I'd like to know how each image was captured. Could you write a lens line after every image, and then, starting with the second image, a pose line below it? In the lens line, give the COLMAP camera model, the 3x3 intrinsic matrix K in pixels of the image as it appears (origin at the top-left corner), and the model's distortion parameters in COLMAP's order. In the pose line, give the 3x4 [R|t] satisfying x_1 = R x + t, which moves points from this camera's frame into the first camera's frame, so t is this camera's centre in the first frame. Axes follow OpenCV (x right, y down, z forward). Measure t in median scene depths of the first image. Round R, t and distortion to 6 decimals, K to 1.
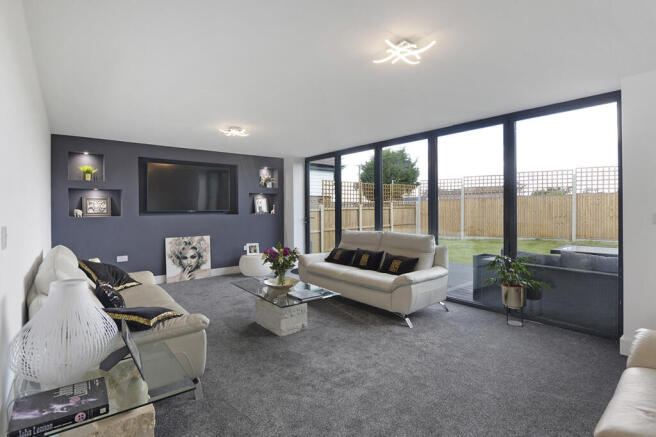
lens RADIAL K [[331.0, 0, 328.6], [0, 331.0, 211.5], [0, 0, 1]] dist [0.000417, 0.000075]
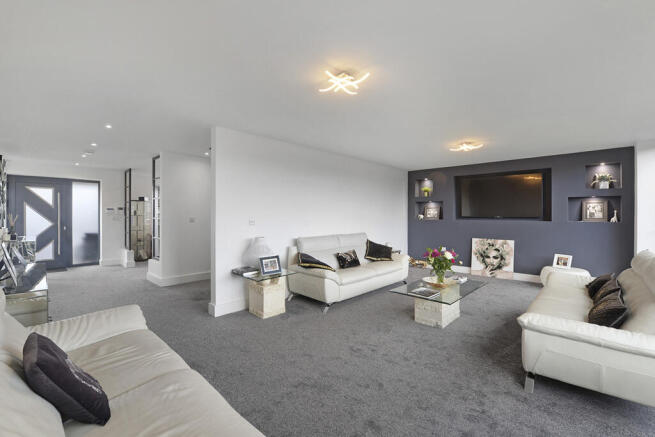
lens RADIAL K [[280.6, 0, 327.5], [0, 280.6, 218.5], [0, 0, 1]] dist [0.000223, -0.000008]
pose [[0.115596, 0.019814, -0.993099, 0.551988], [-0.012869, 0.999747, 0.018448, -0.006859], [0.993213, 0.010648, 0.115822, 0.377597]]
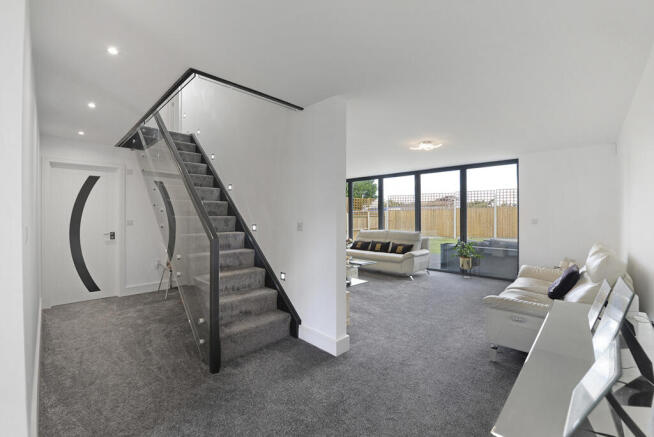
lens RADIAL K [[277.2, 0, 327.0], [0, 277.2, 218.5], [0, 0, 1]] dist [-0.002254, -0.000194]
pose [[0.995310, 0.005457, 0.096586, -0.240253], [-0.005296, 0.999984, -0.001922, 0.005381], [-0.096595, 0.001401, 0.995323, -0.309958]]
